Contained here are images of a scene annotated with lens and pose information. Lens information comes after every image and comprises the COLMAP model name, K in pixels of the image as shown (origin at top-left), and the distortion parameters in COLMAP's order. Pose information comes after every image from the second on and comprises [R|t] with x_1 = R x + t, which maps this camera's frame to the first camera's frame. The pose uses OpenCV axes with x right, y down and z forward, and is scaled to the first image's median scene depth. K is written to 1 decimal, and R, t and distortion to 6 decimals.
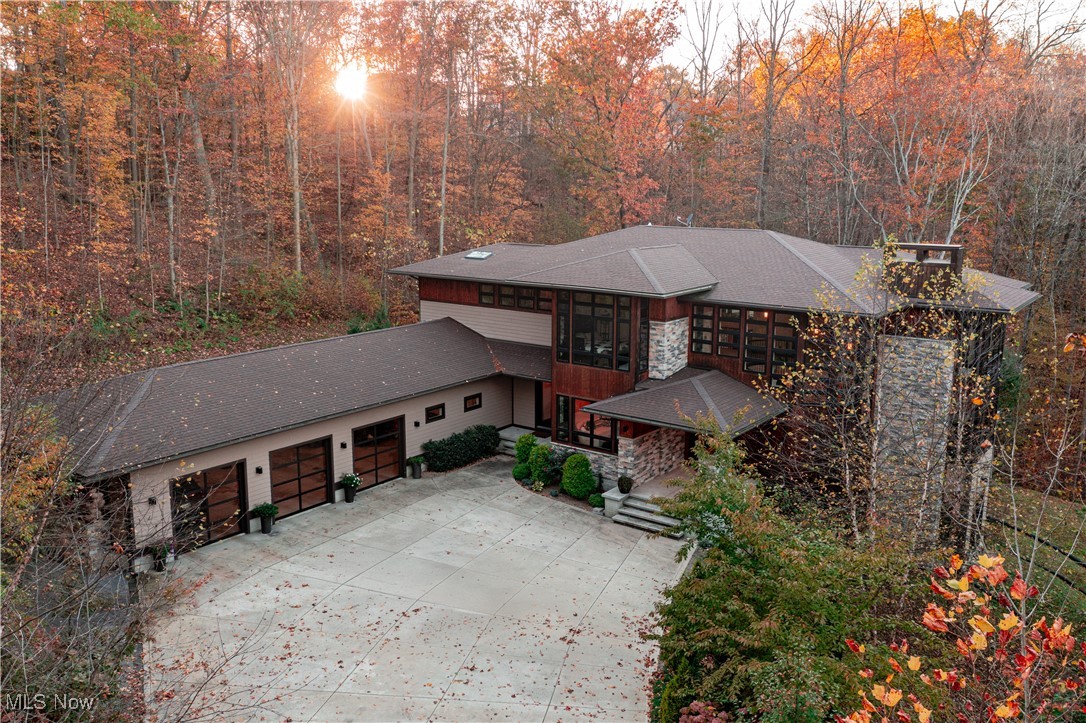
lens RADIAL K [[869.5, 0, 543.4], [0, 869.5, 354.7], [0, 0, 1]] dist [0.004440, 0.003389]
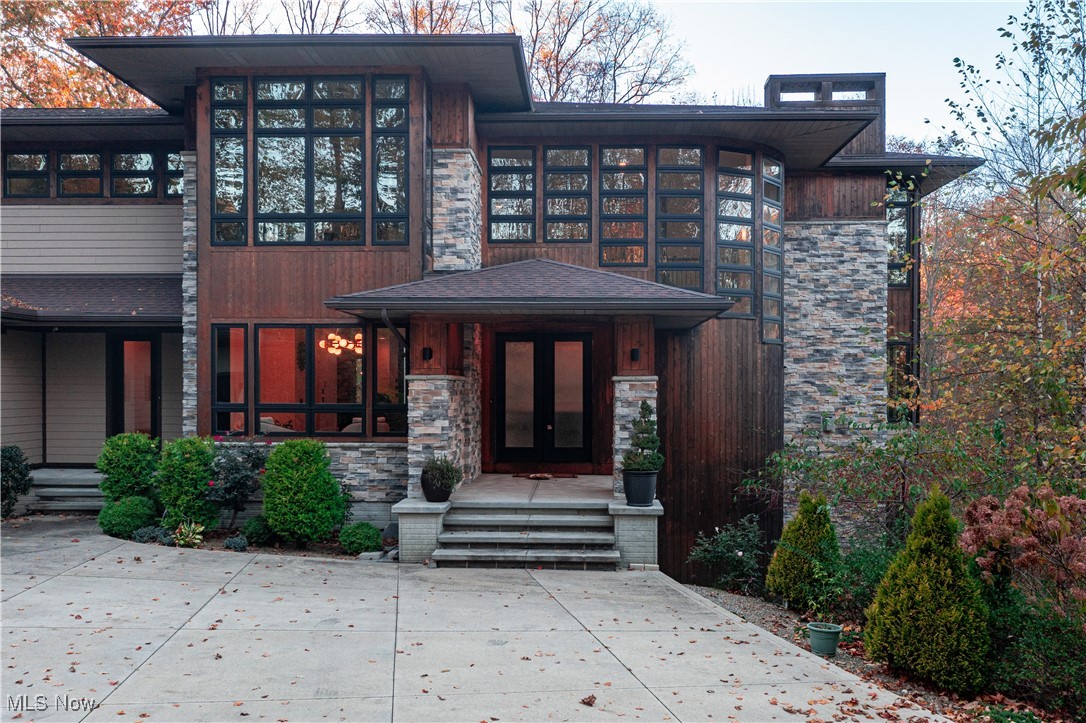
lens RADIAL K [[987.2, 0, 550.0], [0, 987.2, 372.3], [0, 0, 1]] dist [0.018081, 0.000000]
pose [[0.837517, -0.002327, 0.546407, -0.119243], [0.098559, 0.984232, -0.146878, 0.166593], [-0.537449, 0.176866, 0.824540, 0.542778]]
